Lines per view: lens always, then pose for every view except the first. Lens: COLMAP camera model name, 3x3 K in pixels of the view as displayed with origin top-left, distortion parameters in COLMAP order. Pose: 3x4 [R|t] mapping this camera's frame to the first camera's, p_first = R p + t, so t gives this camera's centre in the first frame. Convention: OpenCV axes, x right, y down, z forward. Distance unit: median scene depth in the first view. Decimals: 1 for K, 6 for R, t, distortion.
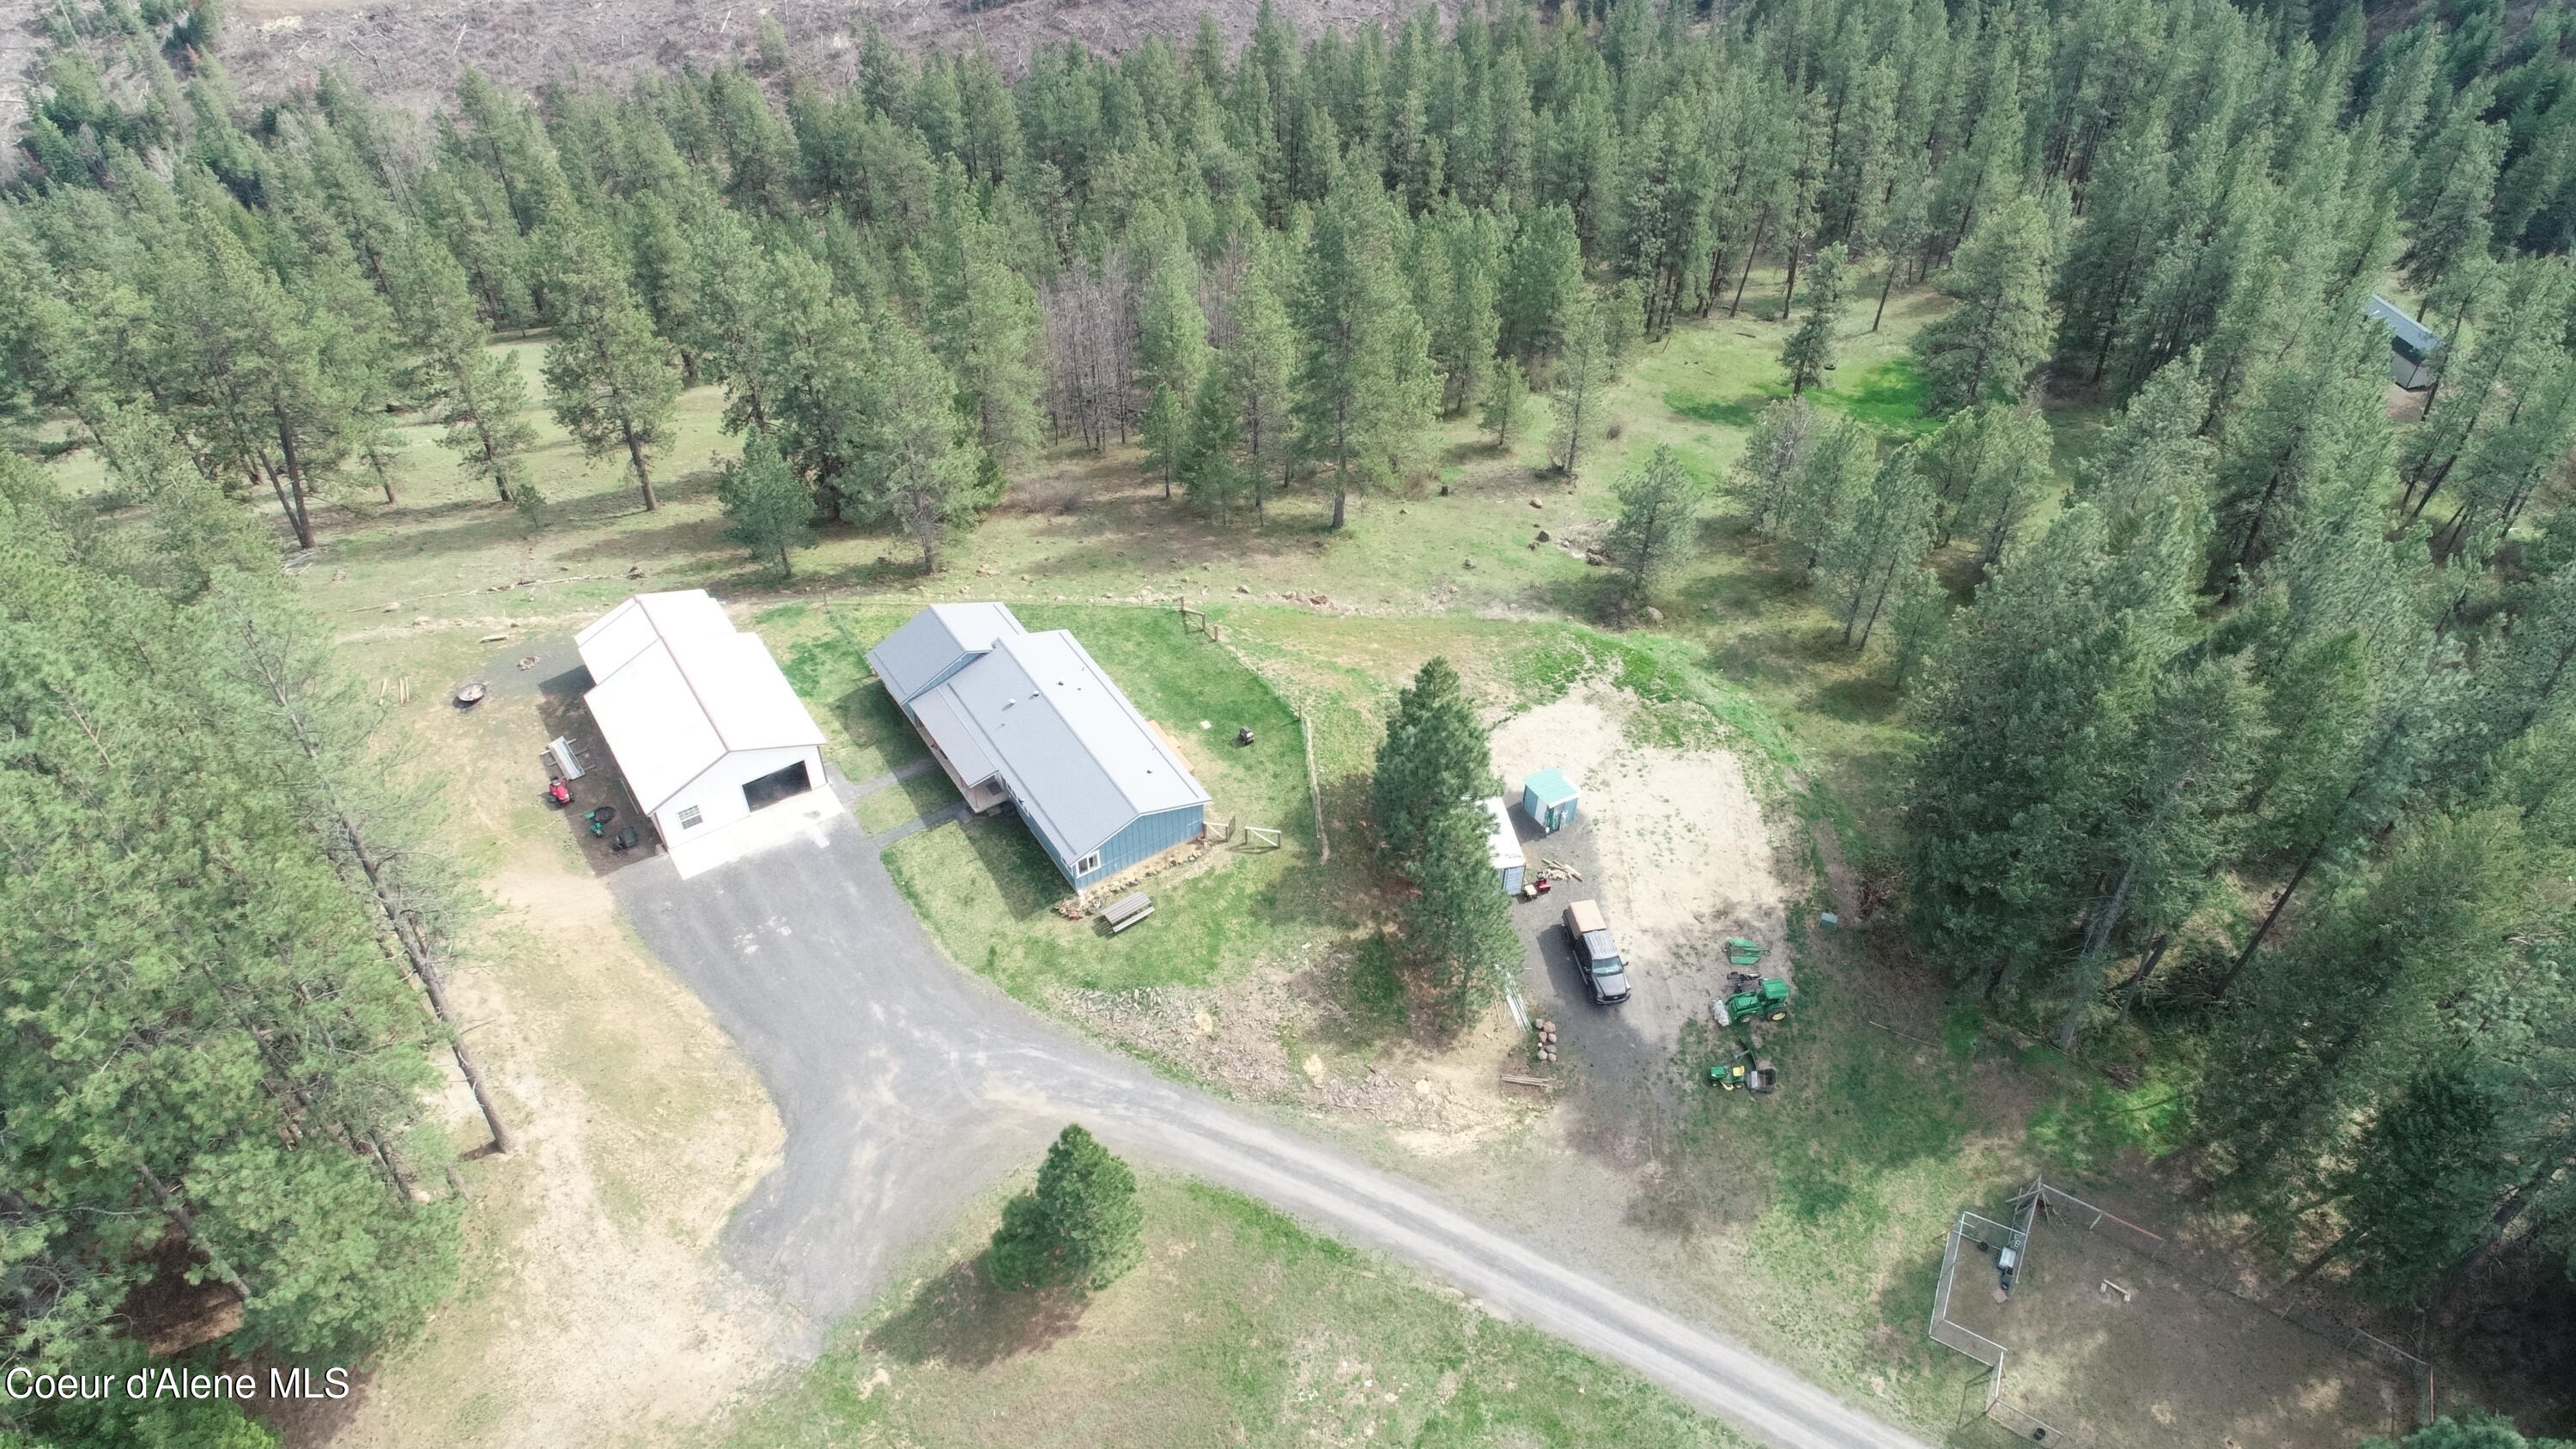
lens RADIAL K [[1721.1, 0, 1287.8], [0, 1721.1, 719.1], [0, 0, 1]] dist [0.000423, -0.001085]
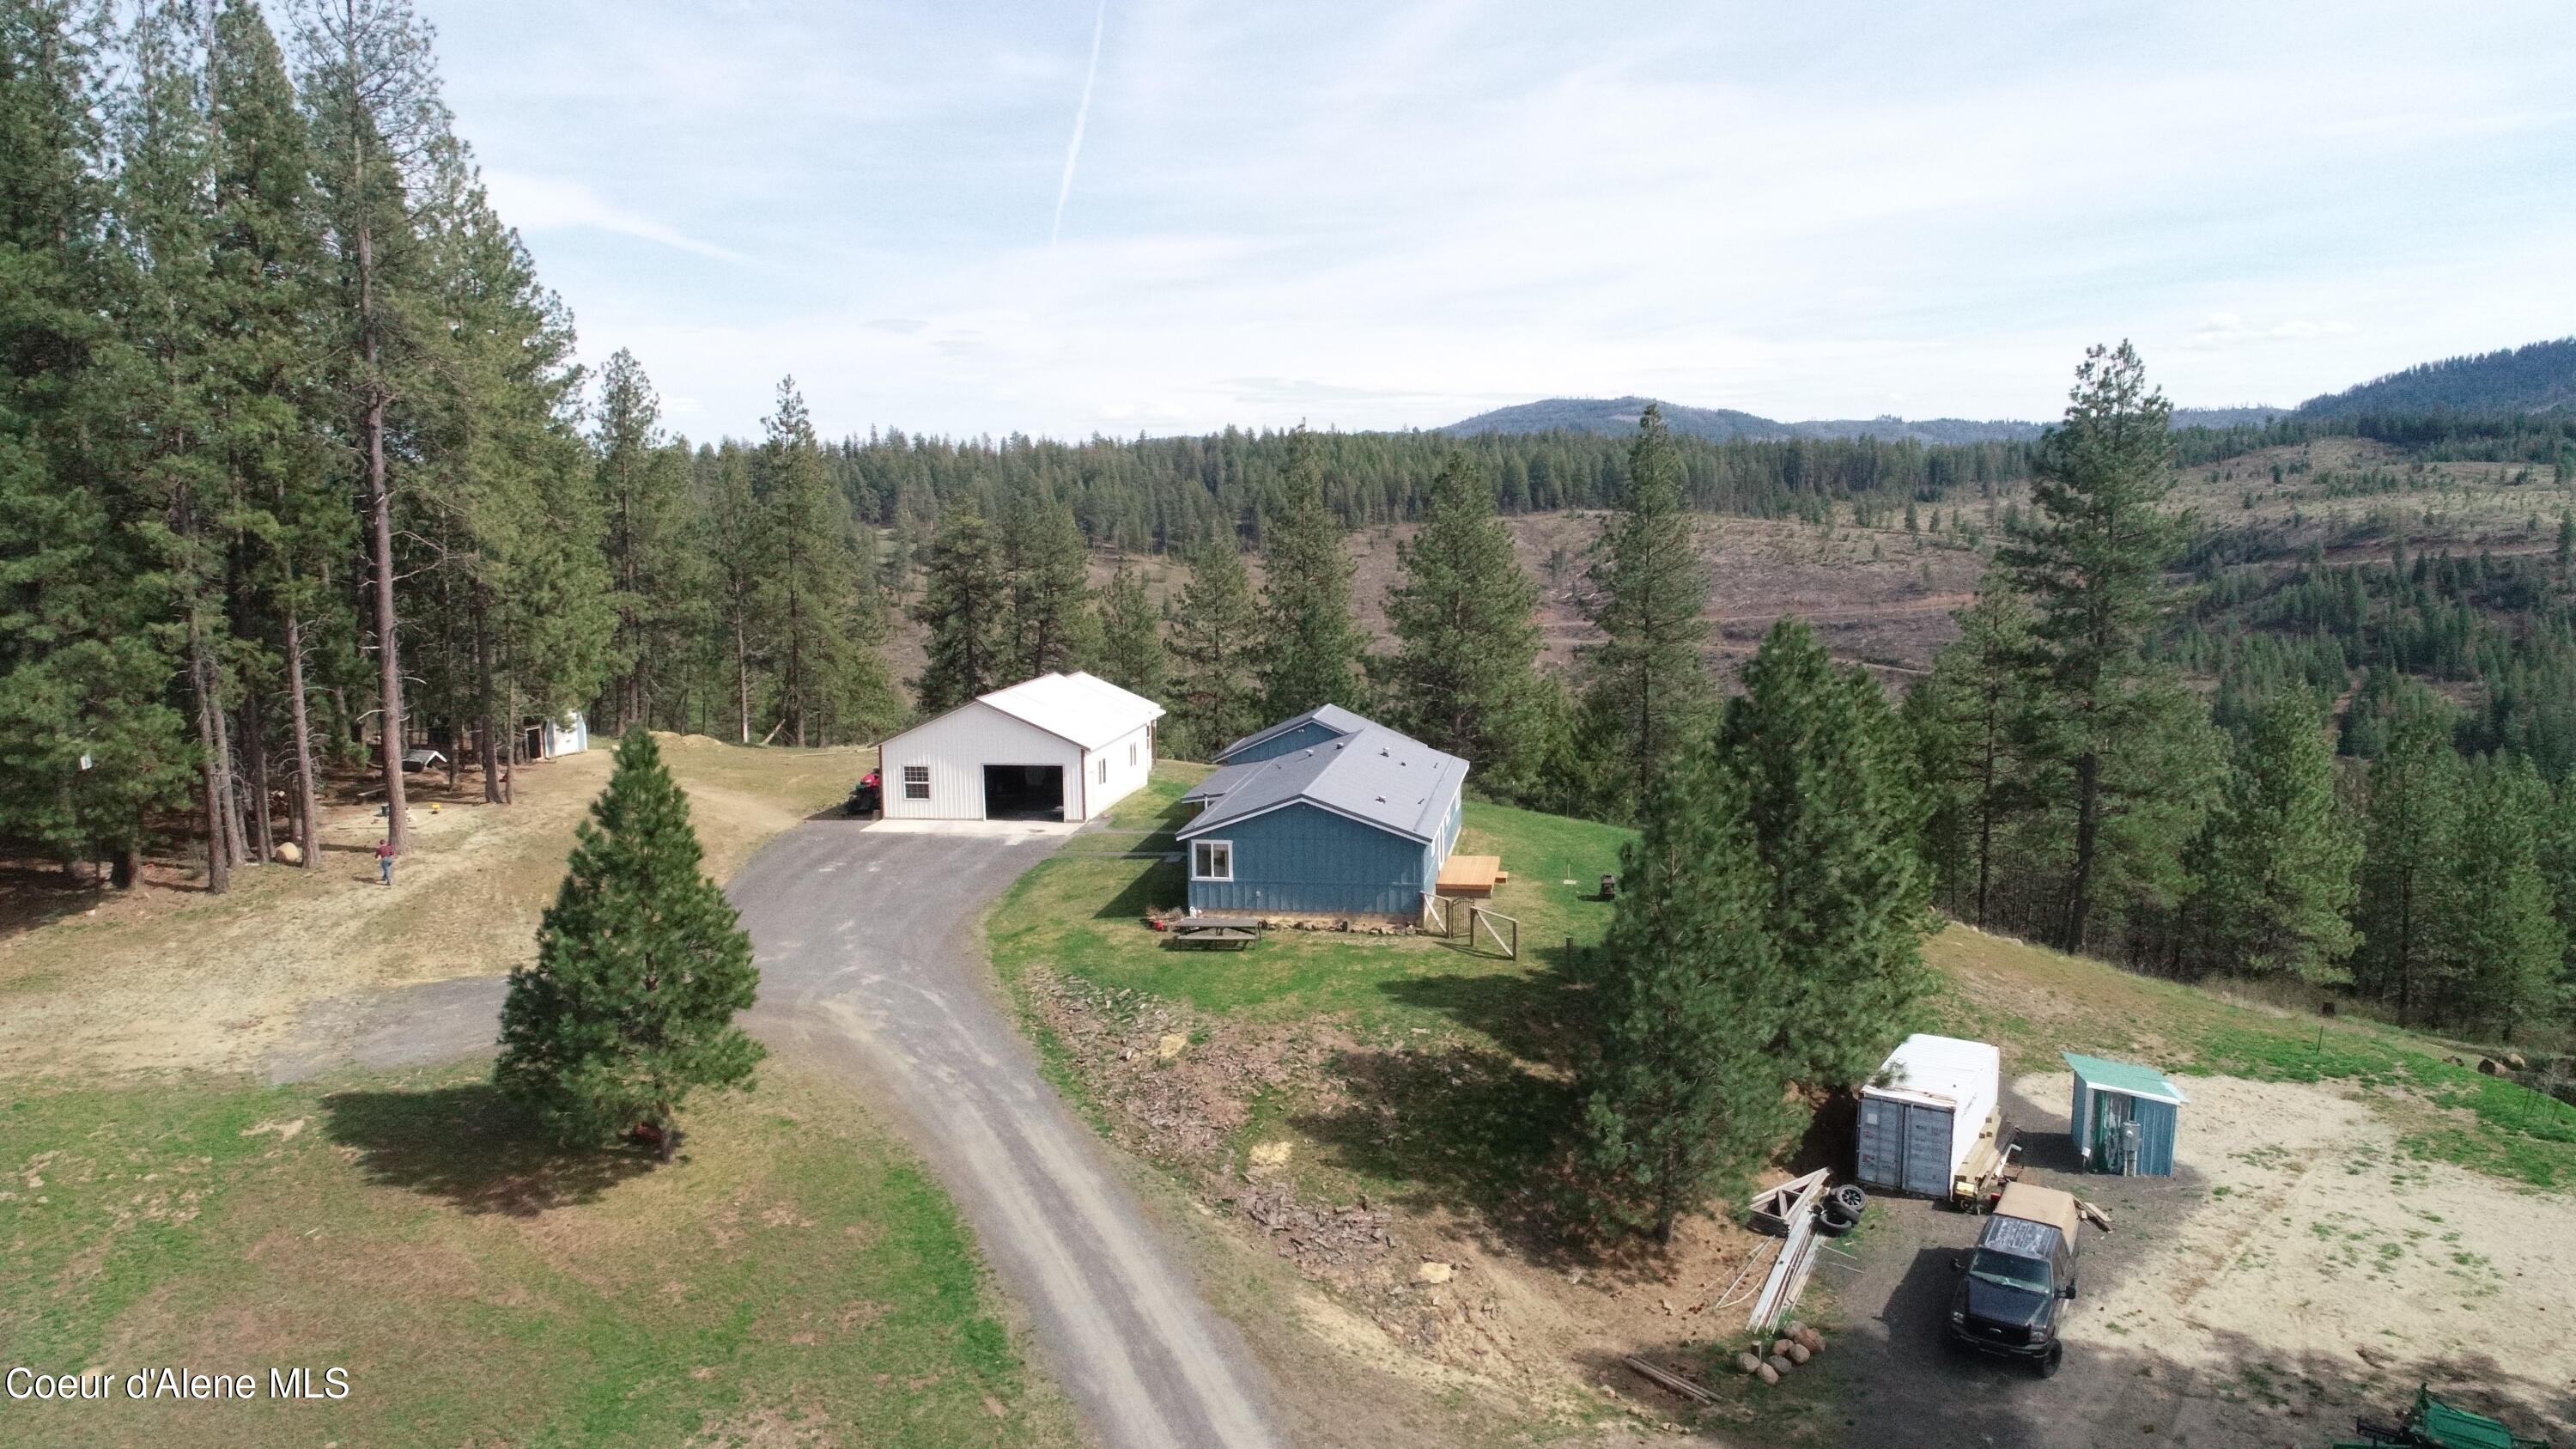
lens RADIAL K [[1721.1, 0, 1291.9], [0, 1721.1, 728.0], [0, 0, 1]] dist [0.000423, -0.001085]
pose [[0.731791, 0.077427, -0.677116, 0.334673], [-0.459857, 0.789370, -0.406727, 0.292132], [0.503004, 0.609016, 0.613259, 0.595824]]
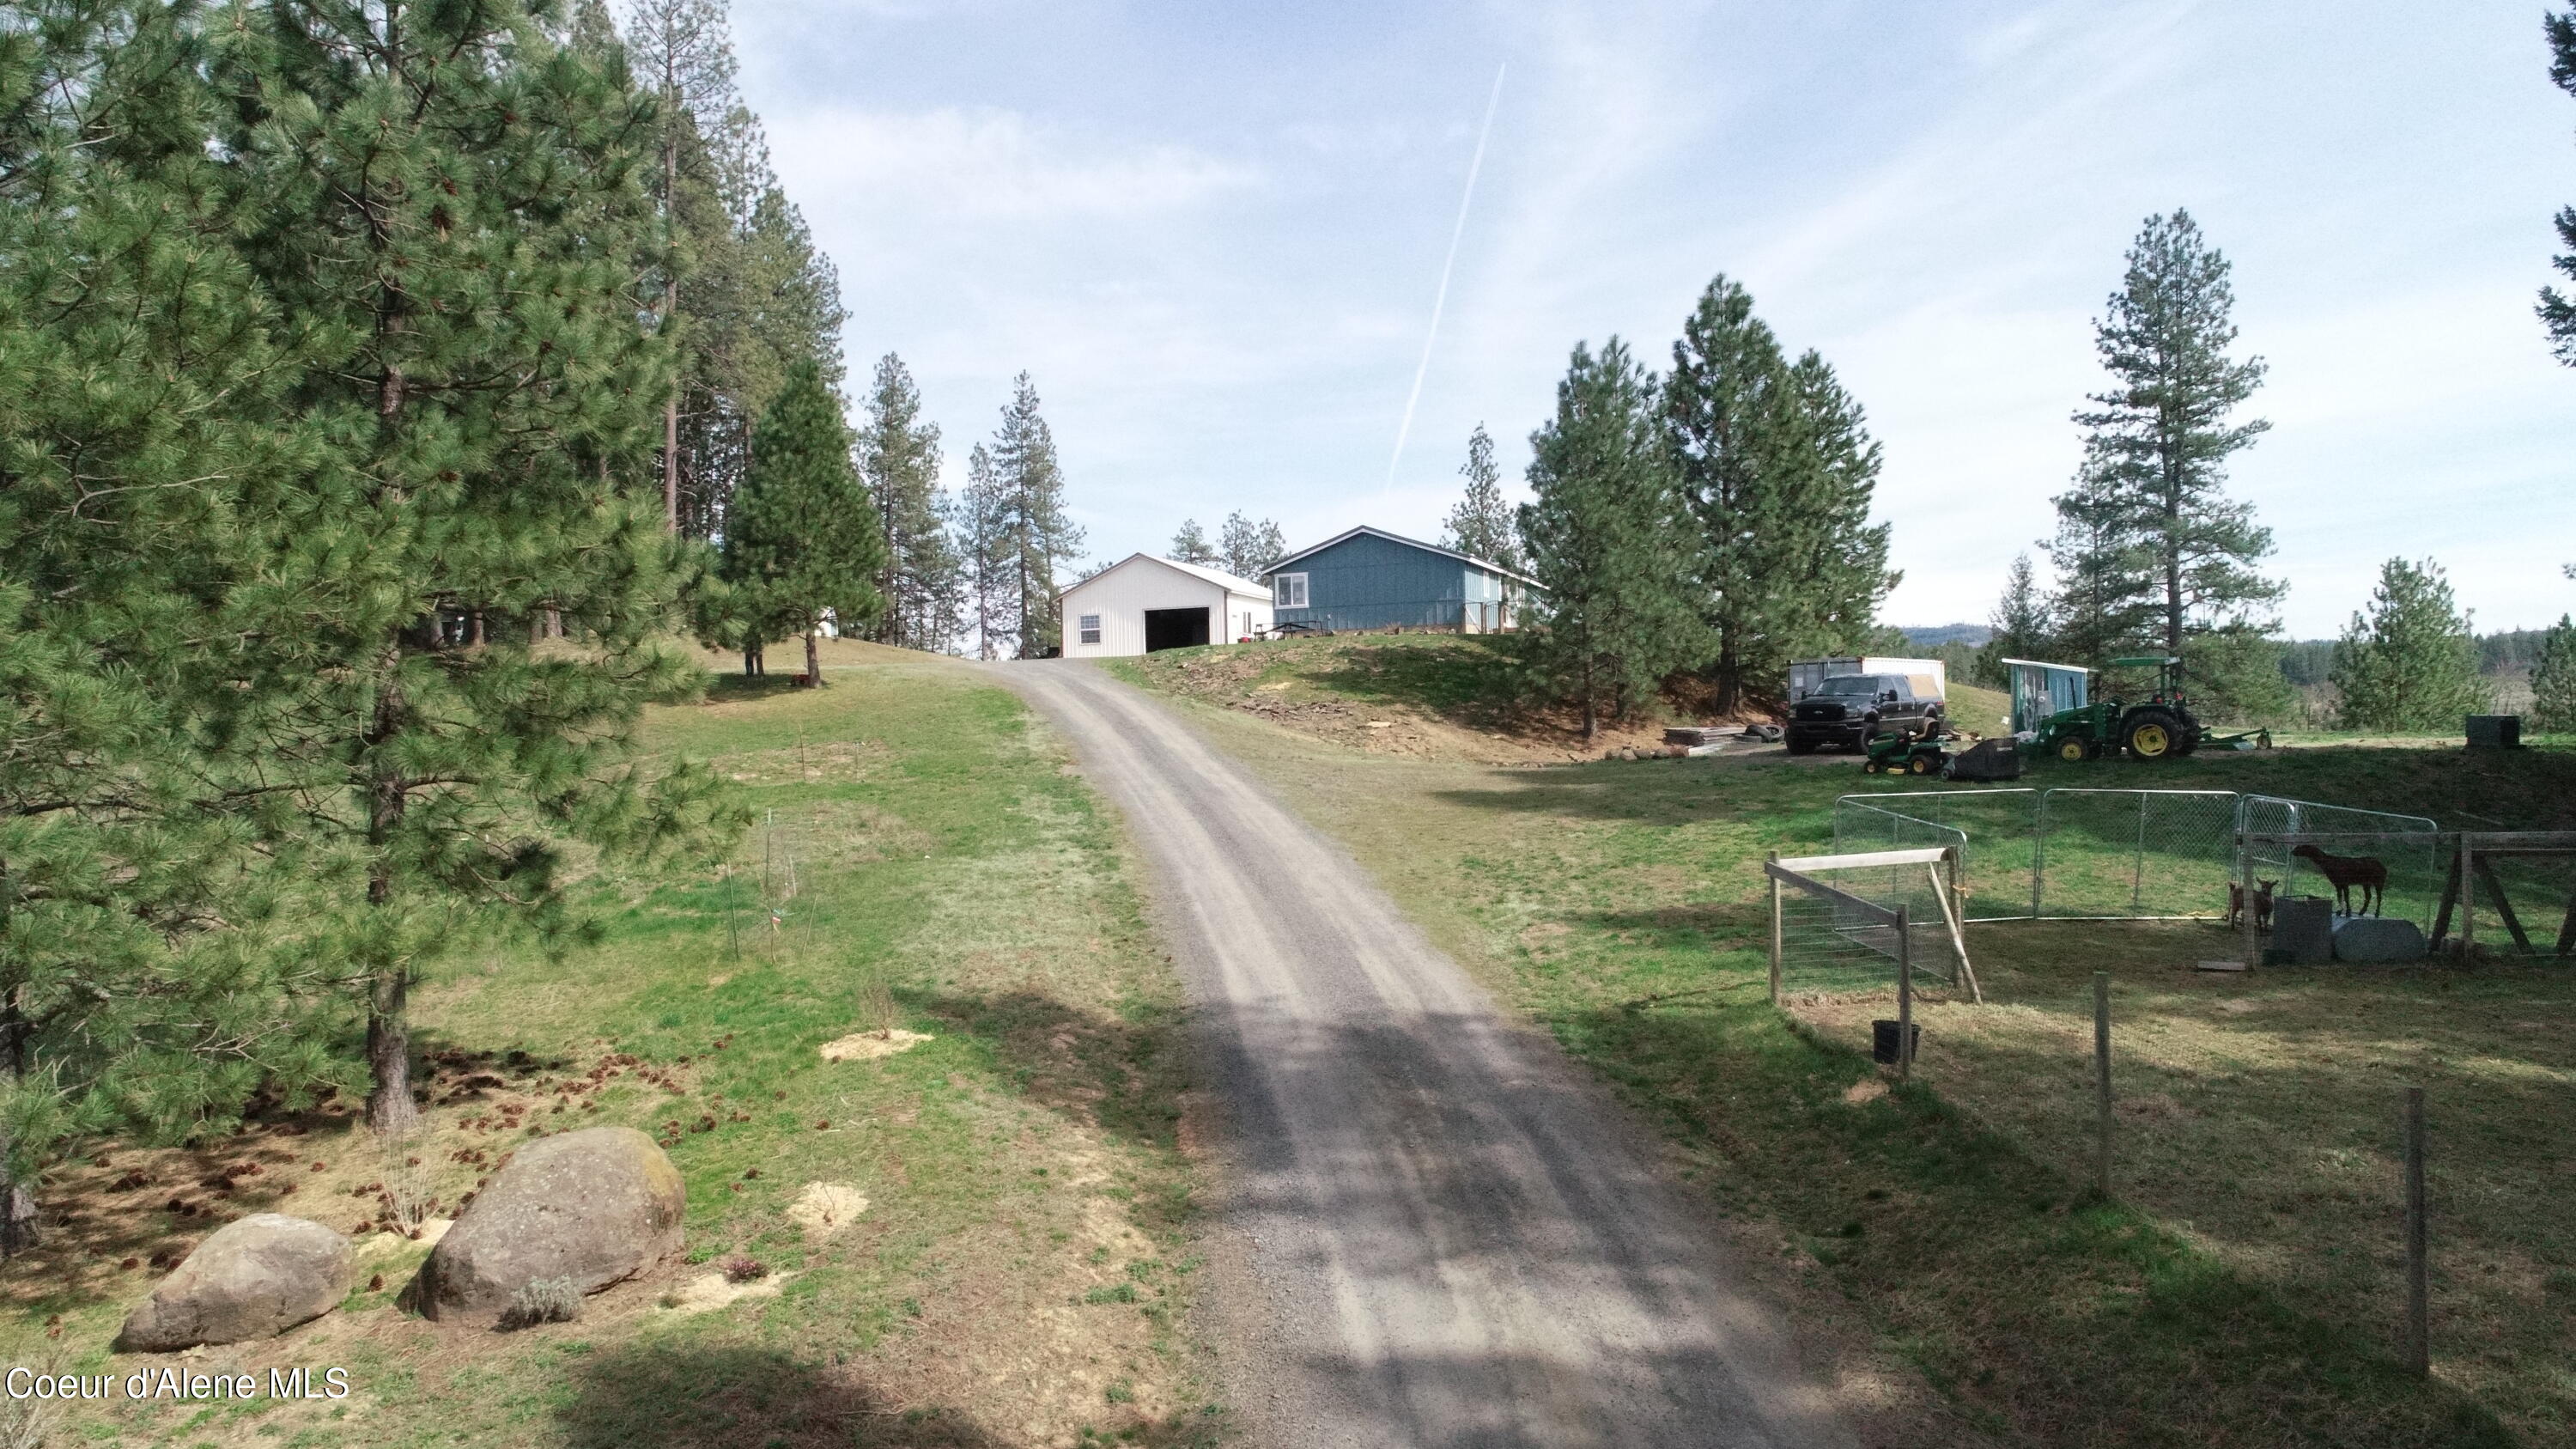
lens RADIAL K [[1721.1, 0, 1293.0], [0, 1721.1, 741.7], [0, 0, 1]] dist [0.000423, -0.001085]
pose [[0.597366, -0.018493, -0.801756, 0.492910], [-0.535856, 0.734602, -0.416195, 0.450286], [0.596668, 0.678246, 0.428917, 0.722909]]
